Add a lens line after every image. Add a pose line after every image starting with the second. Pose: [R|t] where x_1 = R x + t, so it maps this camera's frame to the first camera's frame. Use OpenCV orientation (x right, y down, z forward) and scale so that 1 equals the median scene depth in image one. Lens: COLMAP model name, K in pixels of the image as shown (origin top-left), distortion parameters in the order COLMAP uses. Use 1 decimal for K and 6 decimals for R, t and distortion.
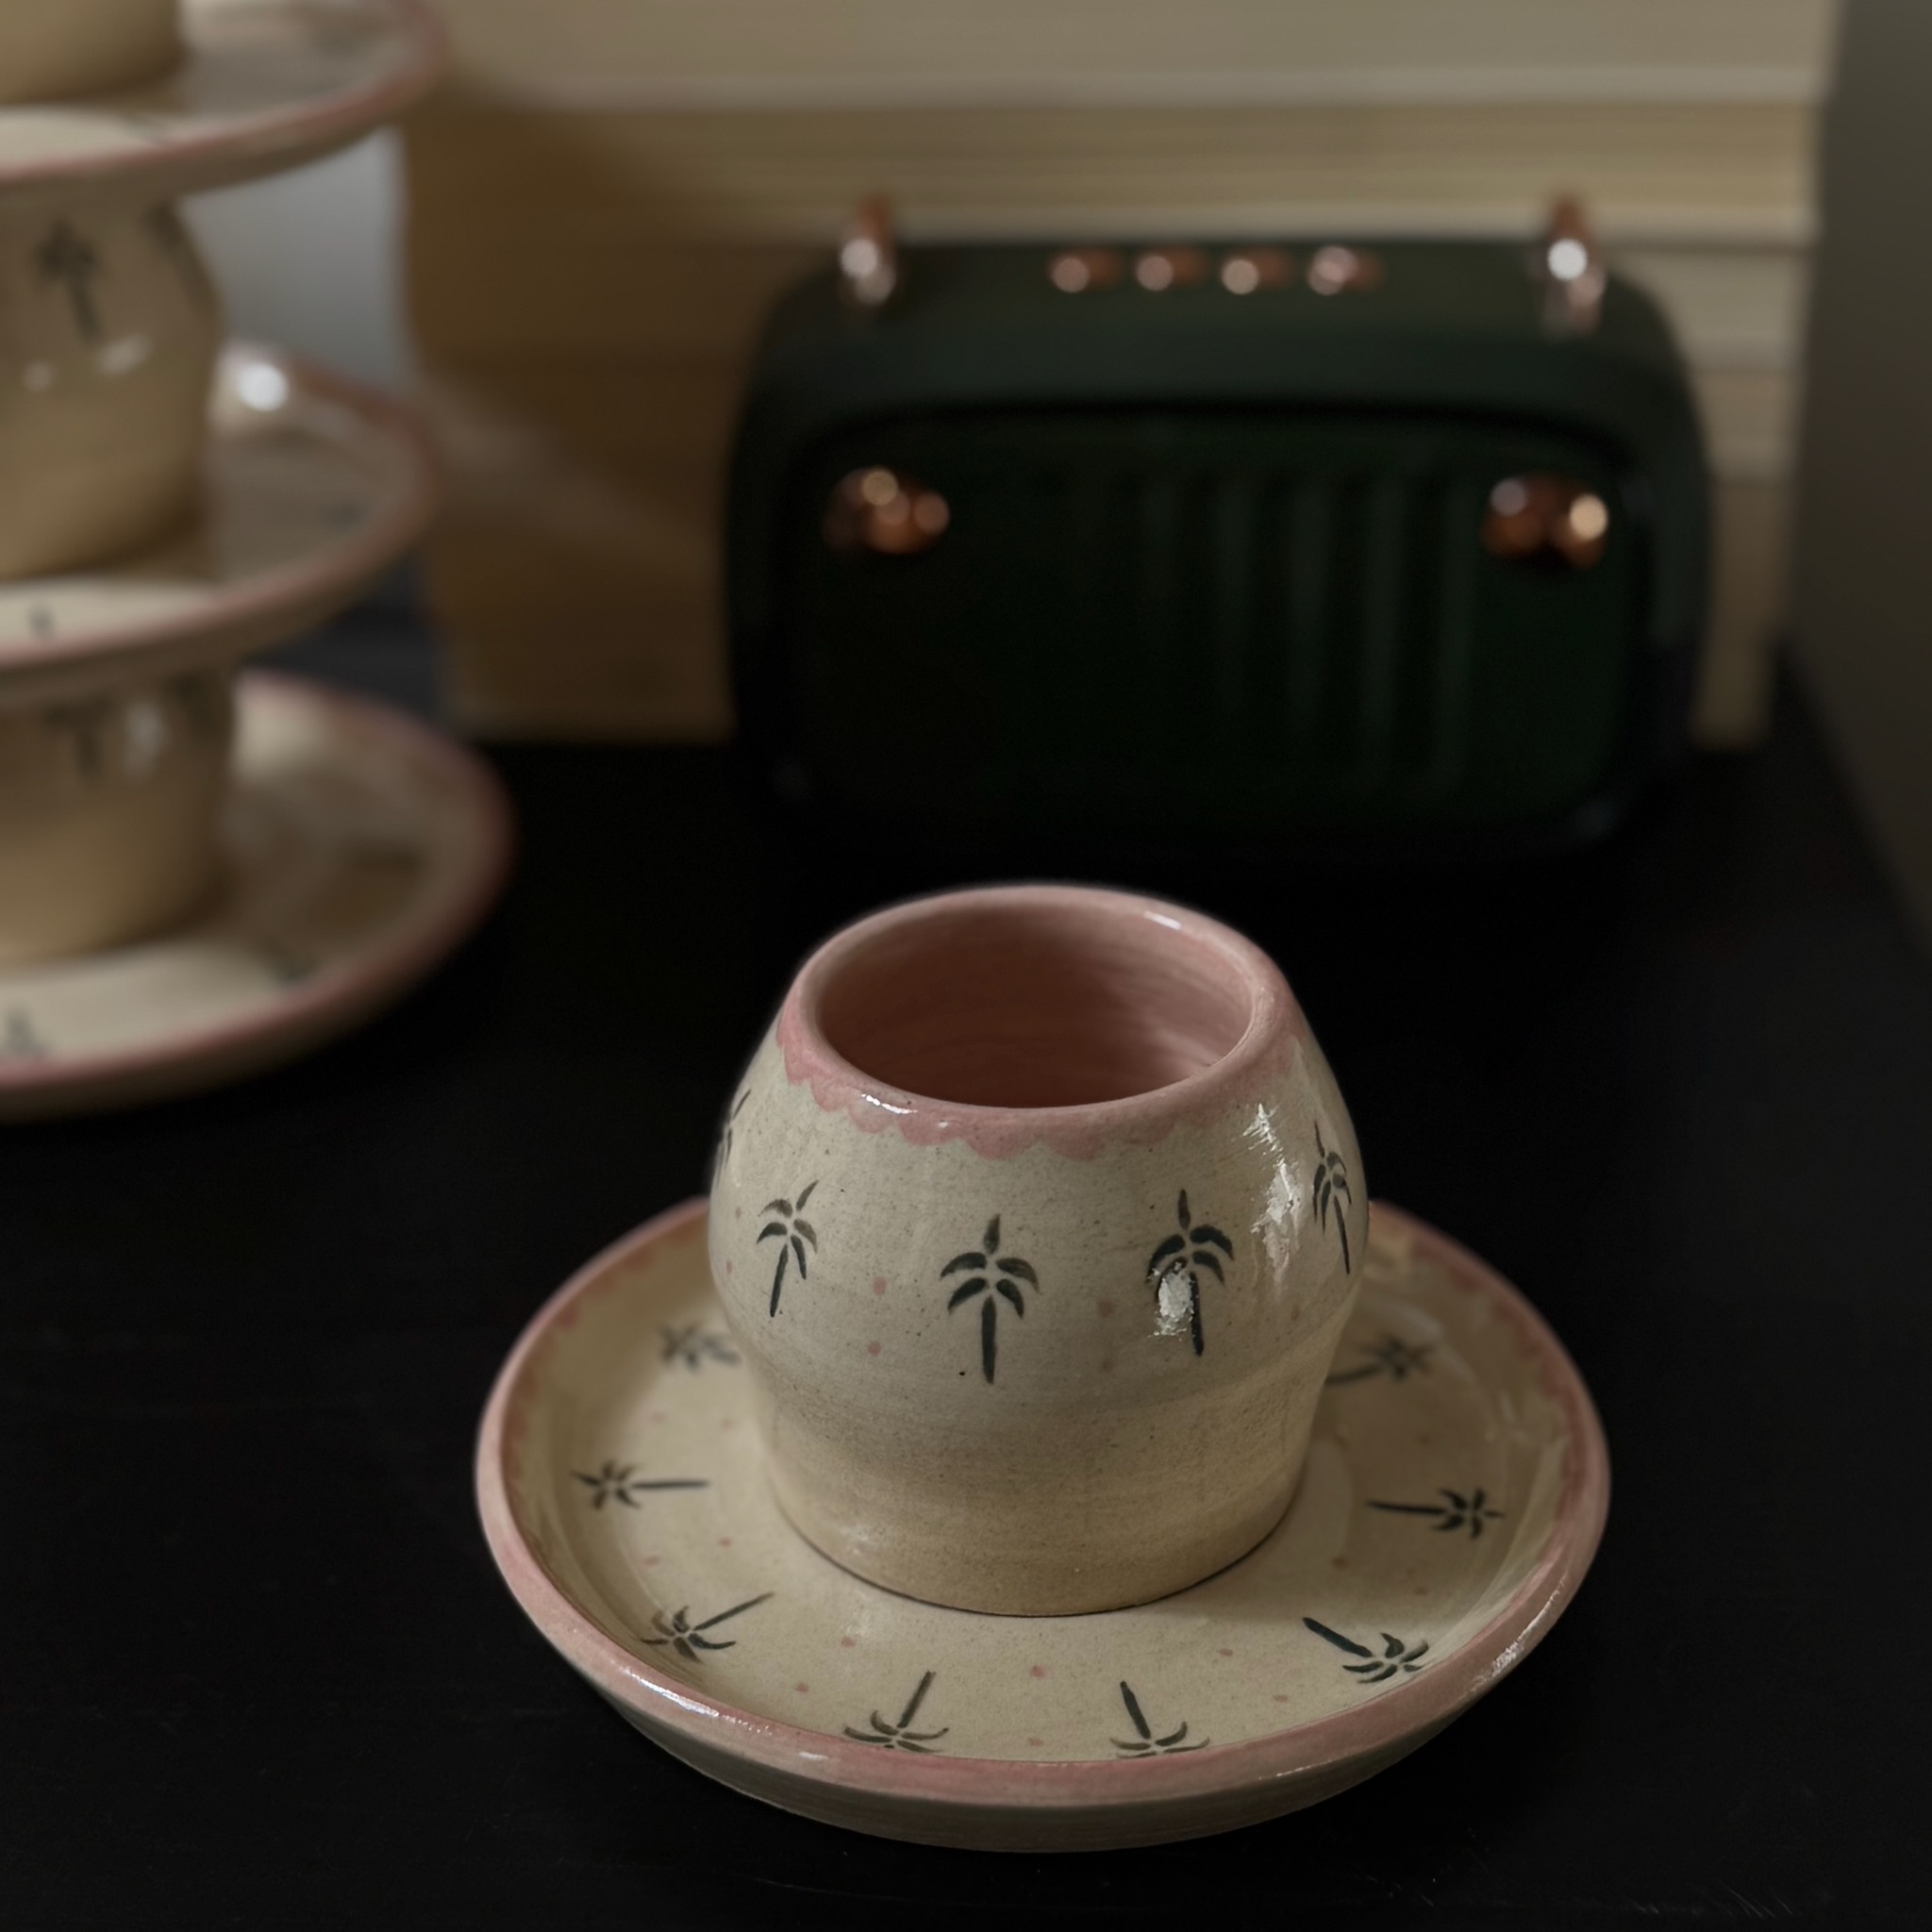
lens RADIAL K [[3477.9, 0, 966.0], [0, 3477.9, 966.0], [0, 0, 1]] dist [0.135205, -0.215778]
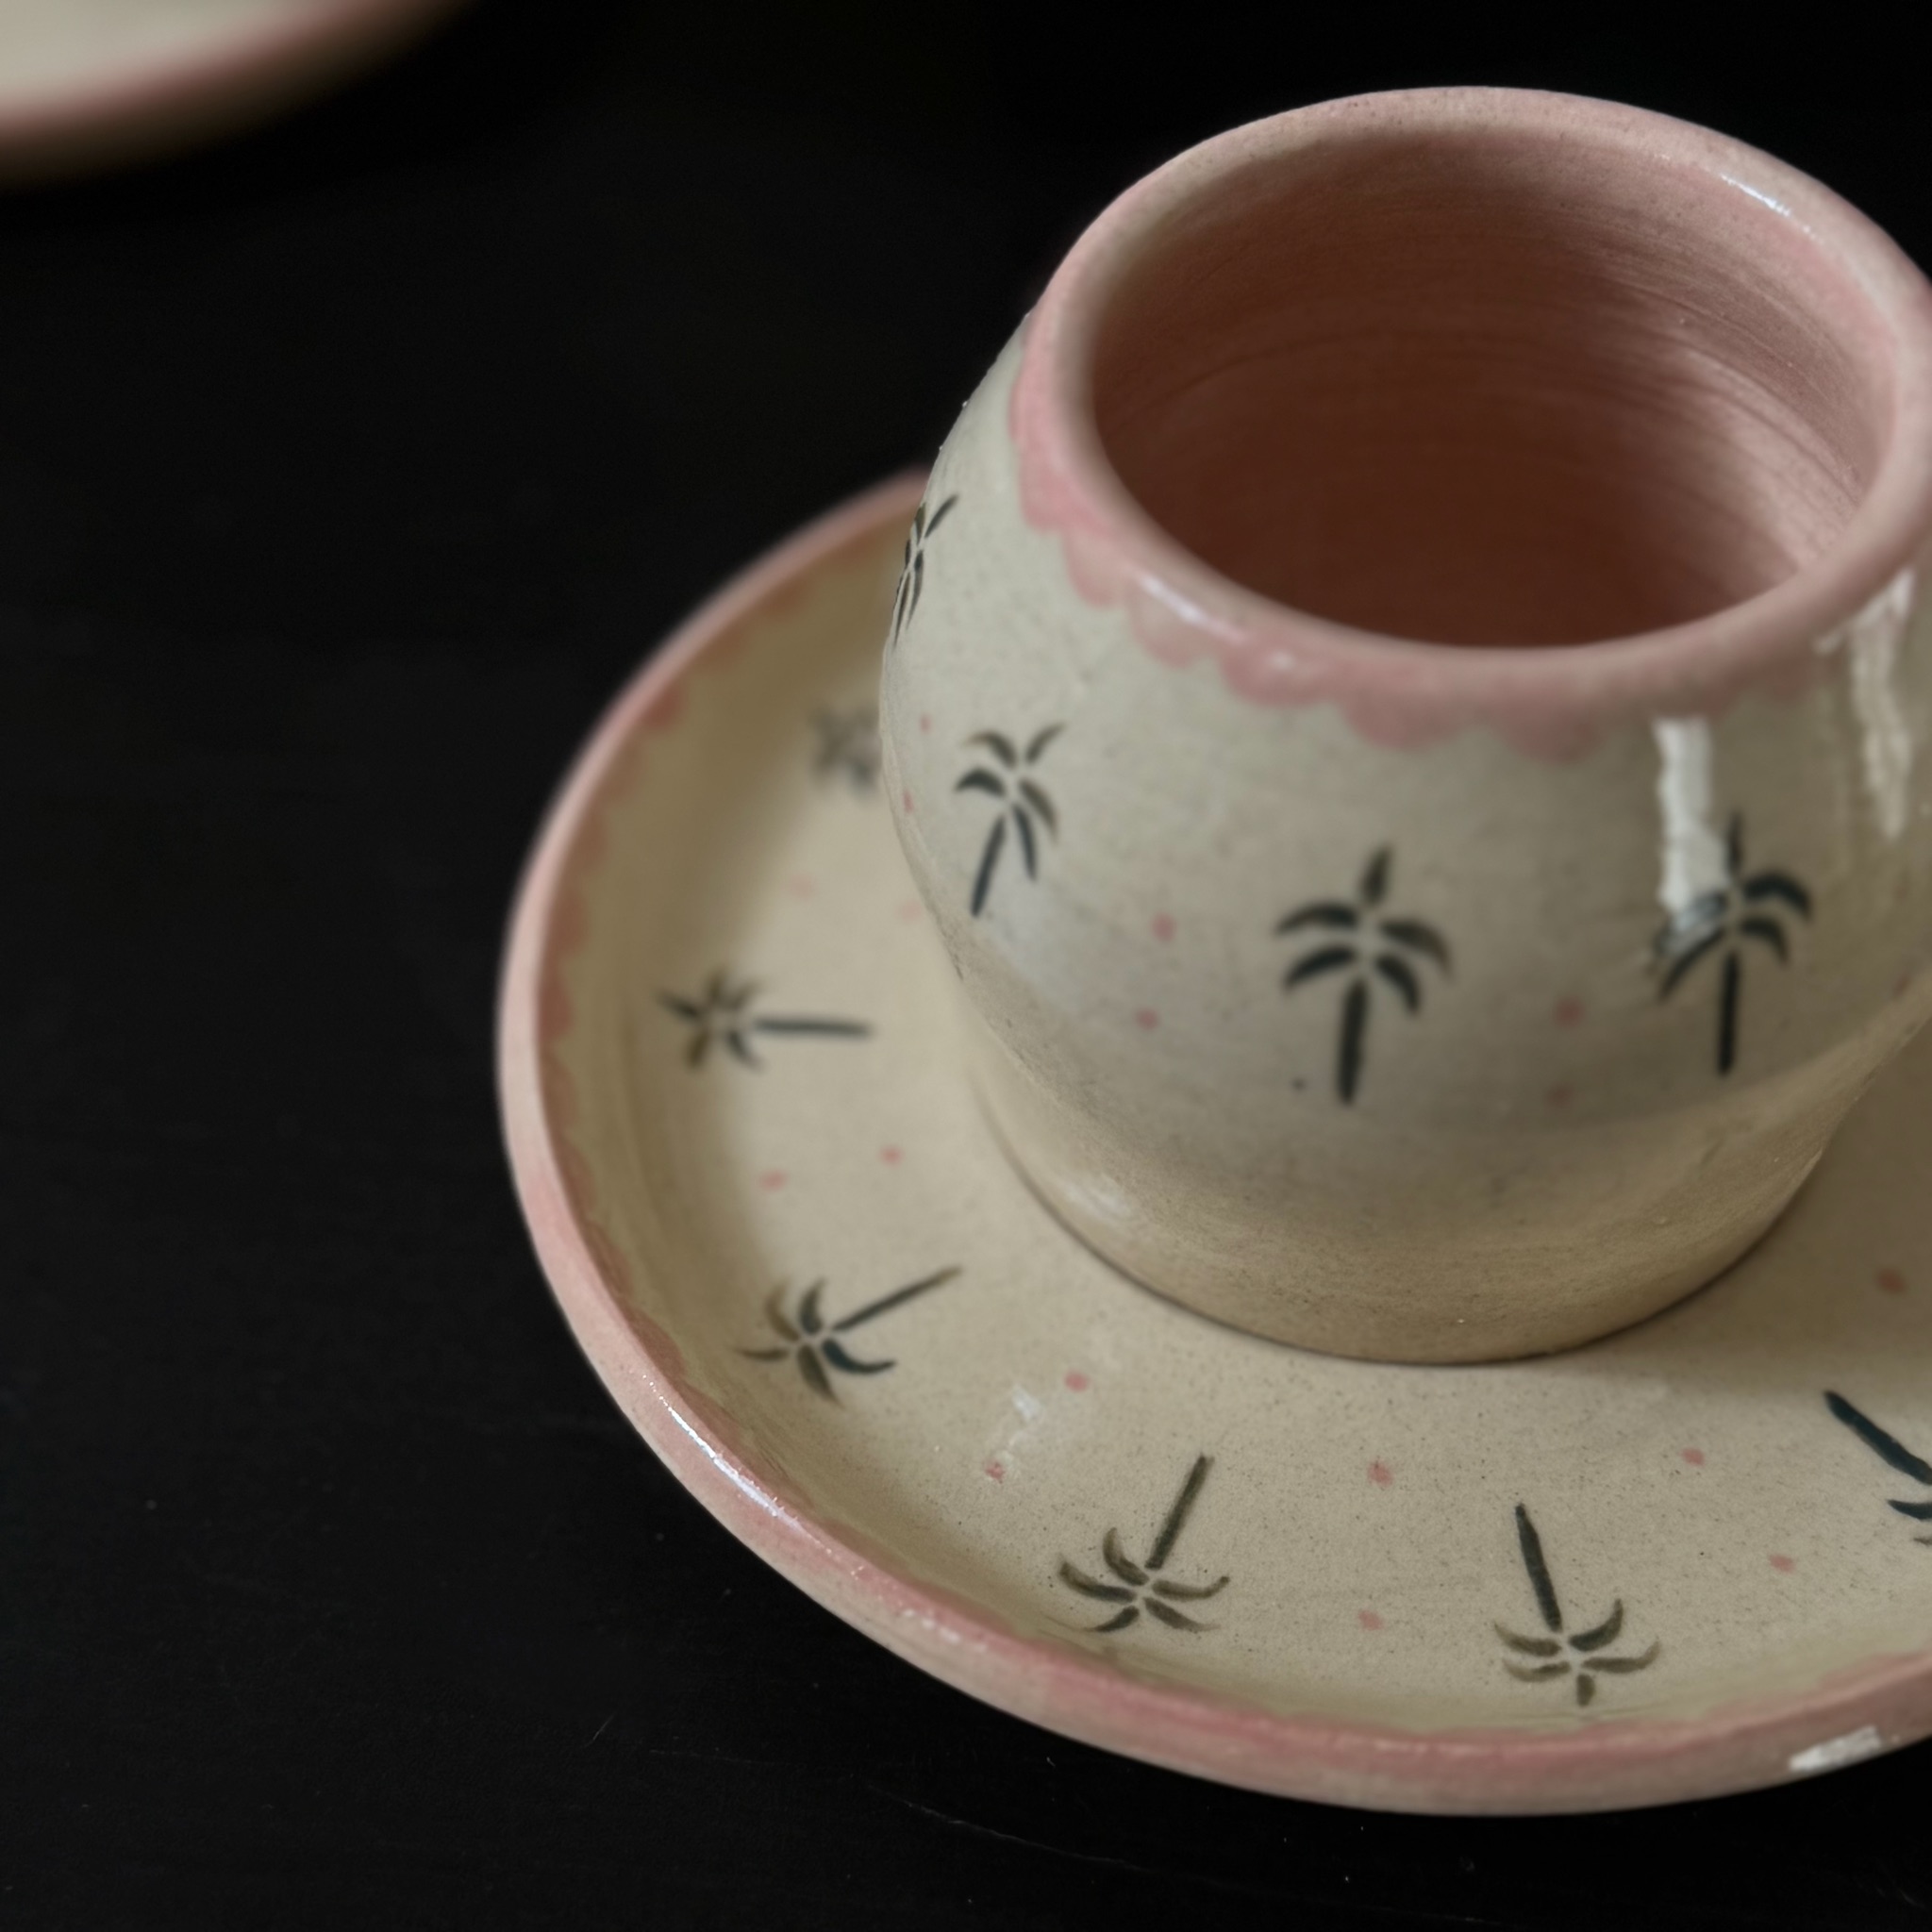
lens RADIAL K [[3477.9, 0, 966.0], [0, 3477.9, 966.0], [0, 0, 1]] dist [0.135205, -0.215778]
pose [[0.995348, 0.074258, -0.061378, -0.021205], [-0.044921, 0.921324, 0.386191, -0.115187], [0.085227, -0.381637, 0.920375, 0.469741]]
